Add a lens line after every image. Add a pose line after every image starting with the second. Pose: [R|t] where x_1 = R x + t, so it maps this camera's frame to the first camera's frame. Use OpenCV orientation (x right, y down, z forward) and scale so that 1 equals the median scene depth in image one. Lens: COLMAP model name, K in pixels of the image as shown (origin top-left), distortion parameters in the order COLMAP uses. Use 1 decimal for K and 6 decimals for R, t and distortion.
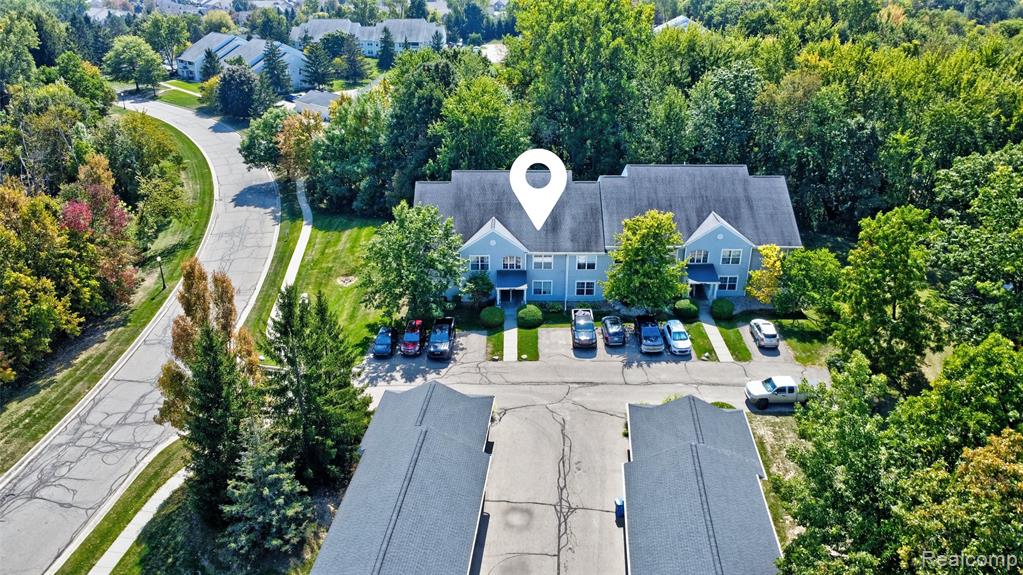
lens RADIAL K [[760.2, 0, 511.5], [0, 760.2, 287.5], [0, 0, 1]] dist [-0.035585, -0.001091]
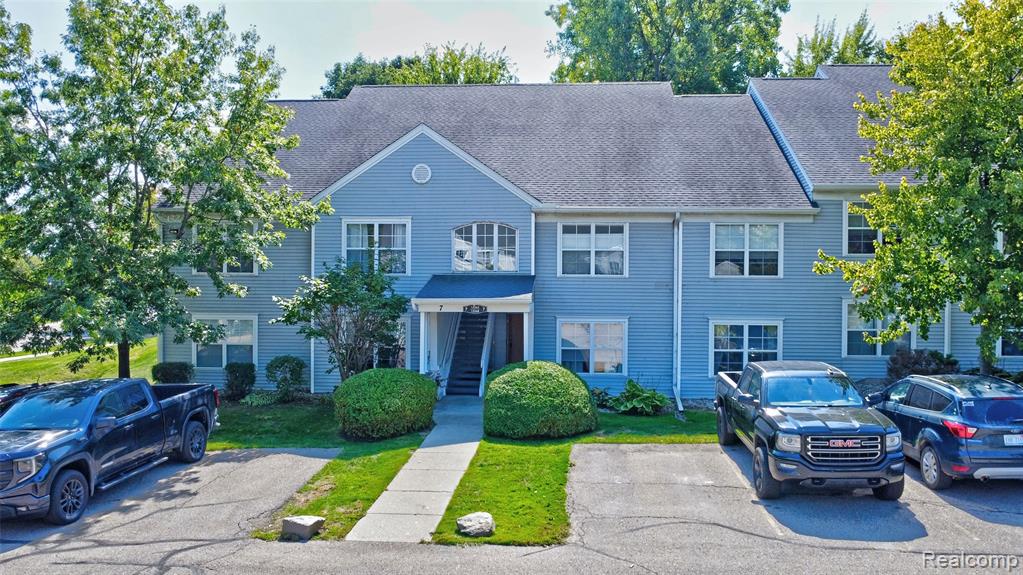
lens RADIAL K [[756.2, 0, 511.5], [0, 756.2, 287.5], [0, 0, 1]] dist [-0.034016, -0.001949]
pose [[0.997230, 0.005577, -0.074168, 0.033278], [-0.035661, 0.910942, -0.410991, 0.103952], [0.065271, 0.412498, 0.908617, 0.776624]]
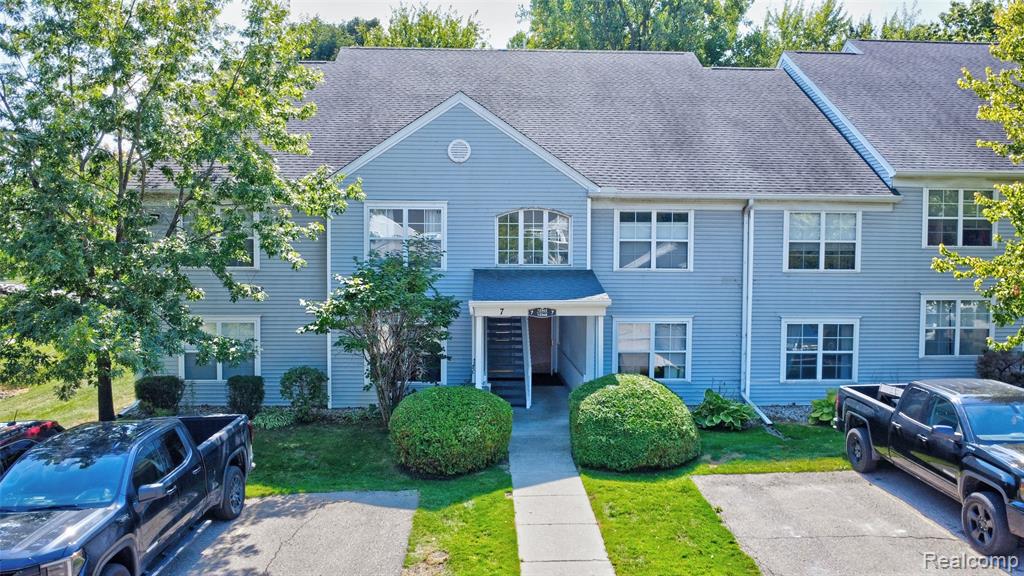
lens RADIAL K [[761.0, 0, 512.0], [0, 761.0, 288.0], [0, 0, 1]] dist [-0.035585, -0.001091]
pose [[0.999369, 0.002216, 0.035463, -0.016428], [0.011446, 0.924768, -0.380360, 0.081868], [-0.033638, 0.380525, 0.924159, 0.807250]]
